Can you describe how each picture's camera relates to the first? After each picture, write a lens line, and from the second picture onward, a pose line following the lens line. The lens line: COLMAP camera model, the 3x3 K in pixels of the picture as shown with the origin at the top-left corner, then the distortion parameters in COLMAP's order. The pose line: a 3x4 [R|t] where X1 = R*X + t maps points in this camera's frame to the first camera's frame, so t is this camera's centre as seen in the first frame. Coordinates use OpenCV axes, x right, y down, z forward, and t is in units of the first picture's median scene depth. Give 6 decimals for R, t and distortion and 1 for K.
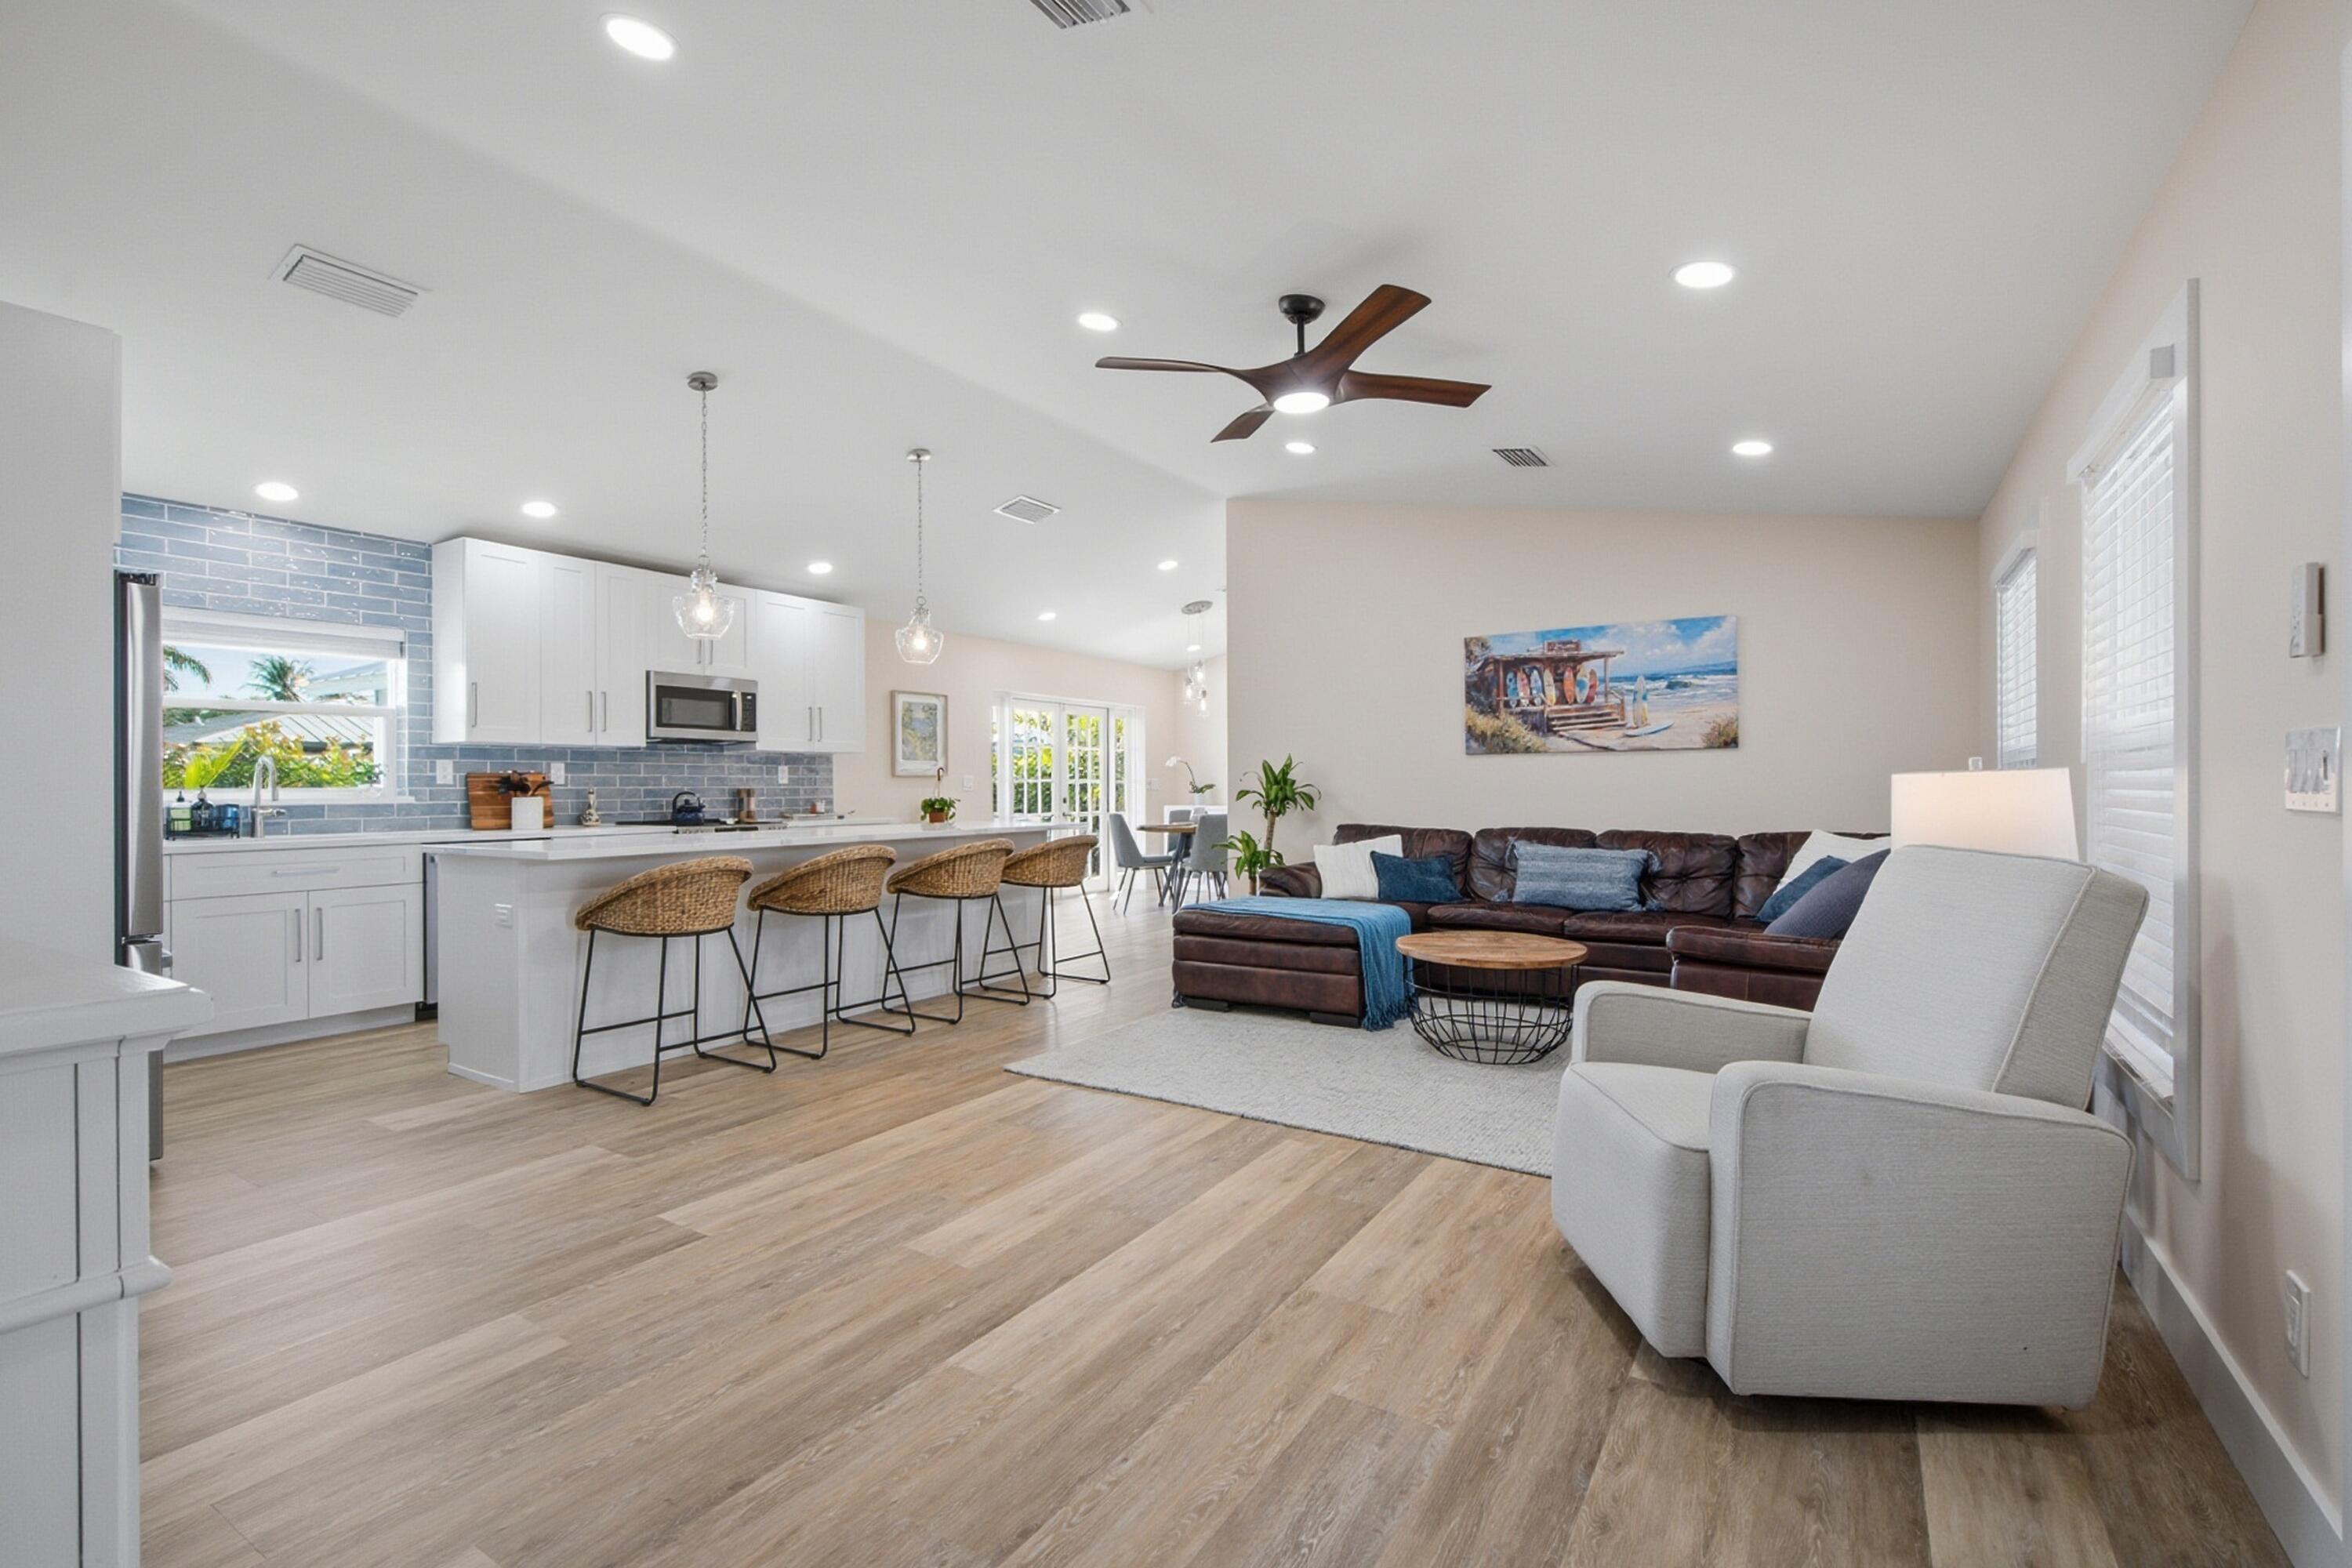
lens RADIAL K [[1059.8, 0, 1171.9], [0, 1059.8, 781.1], [0, 0, 1]] dist [0.004247, -0.003060]
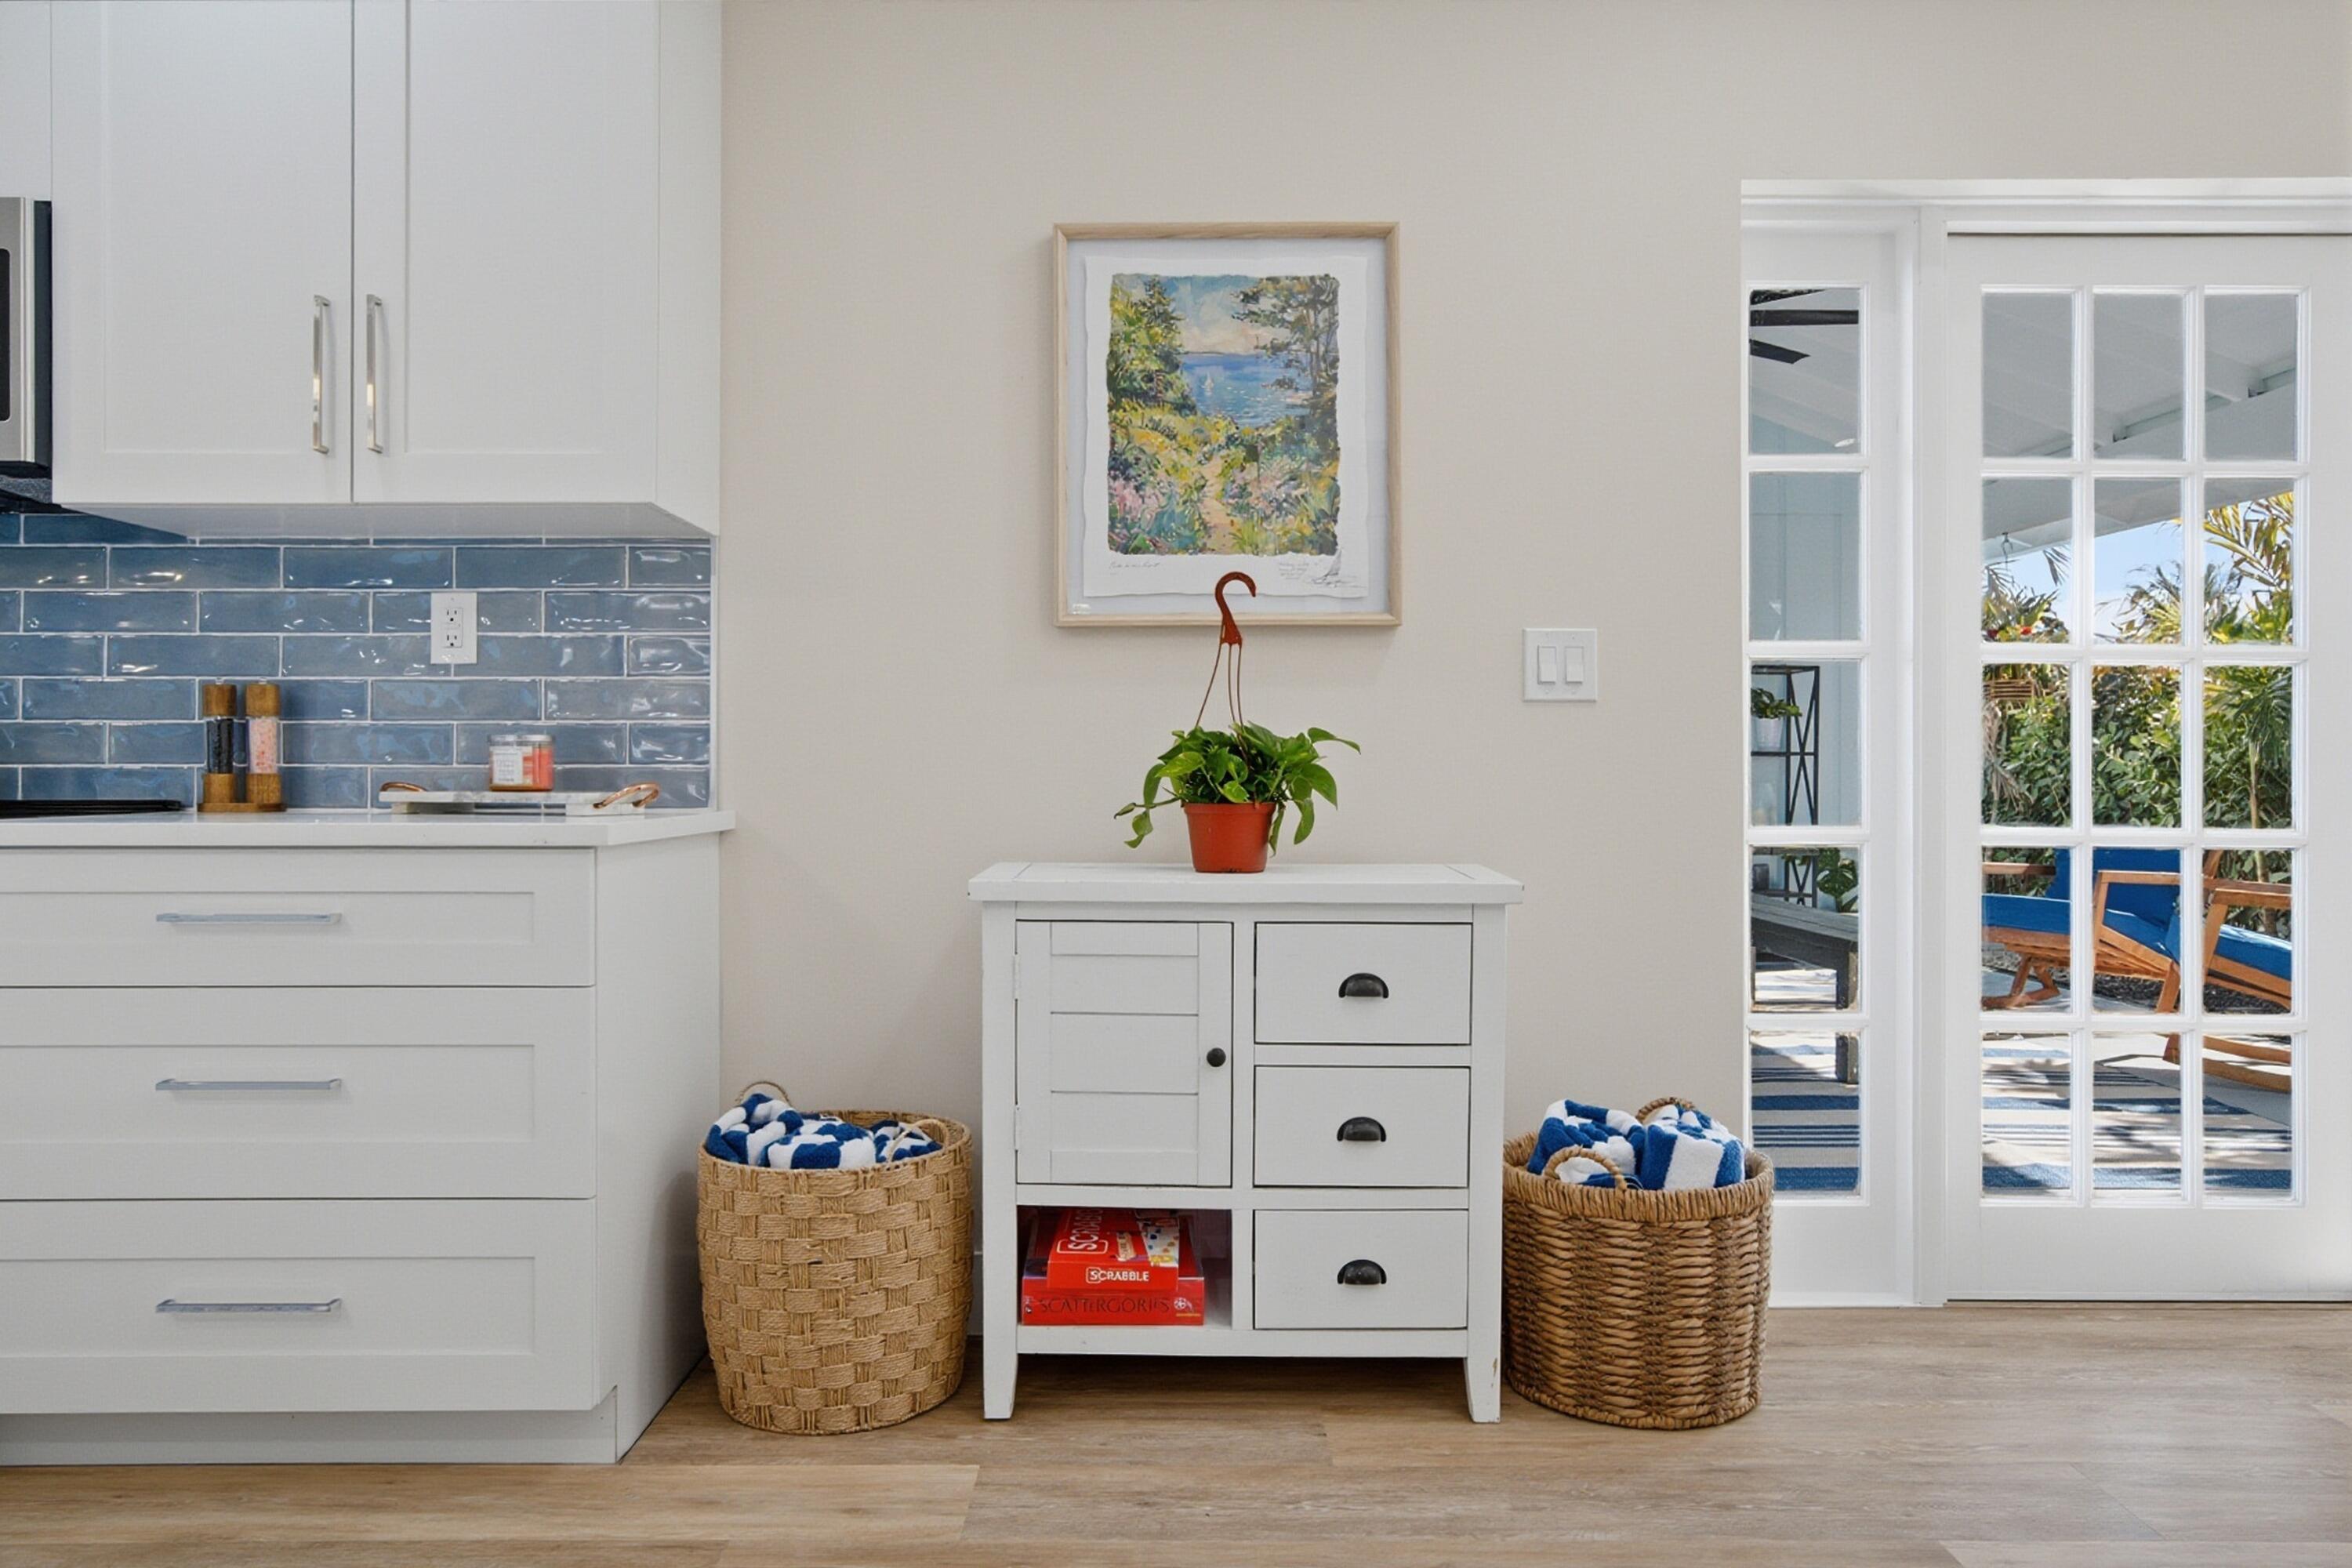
lens RADIAL K [[1638.1, 0, 1174.6], [0, 1638.1, 776.4], [0, 0, 1]] dist [-0.029399, 0.032025]
pose [[0.536208, 0.008069, -0.844047, 0.046882], [0.001349, 0.999945, 0.010416, 0.033642], [0.844085, -0.006724, 0.536168, 1.289120]]
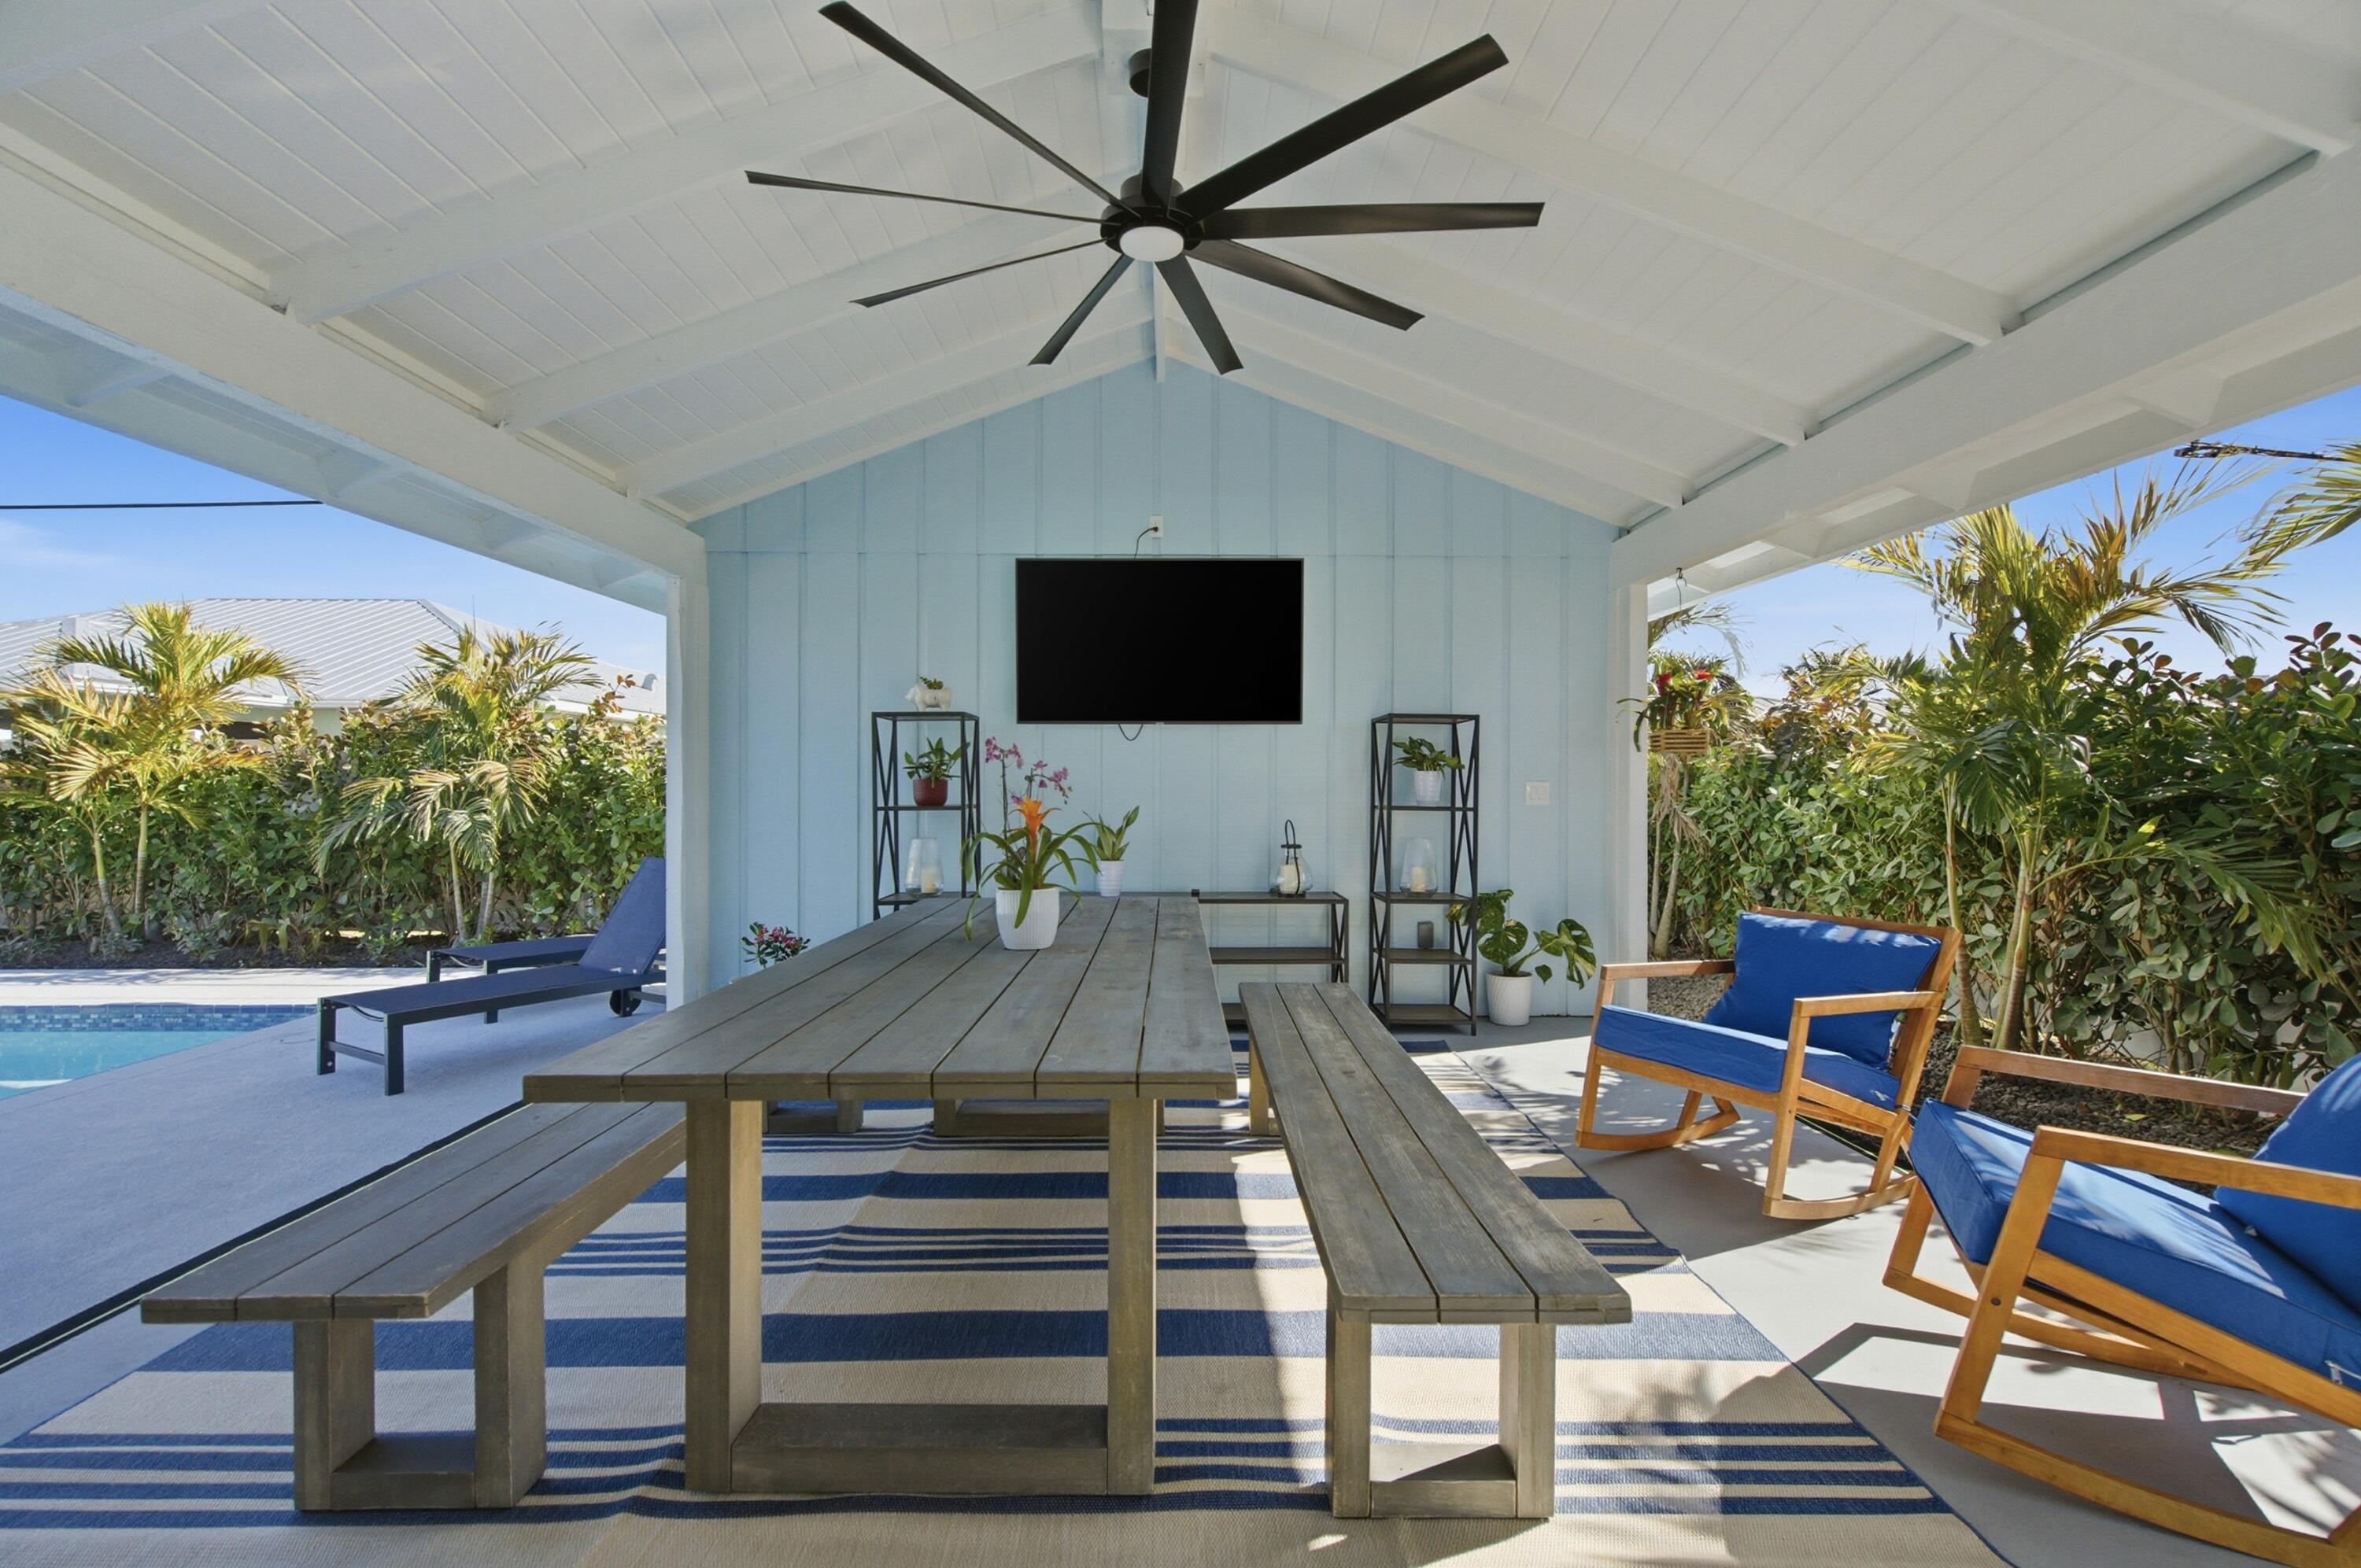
lens RADIAL K [[1063.7, 0, 1181.0], [0, 1063.7, 793.8], [0, 0, 1]] dist [0.004247, -0.003060]
pose [[0.551842, 0.009477, -0.833895, -0.297013], [-0.000554, 0.999939, 0.010997, 0.004931], [0.833949, -0.005606, 0.551814, 1.901173]]
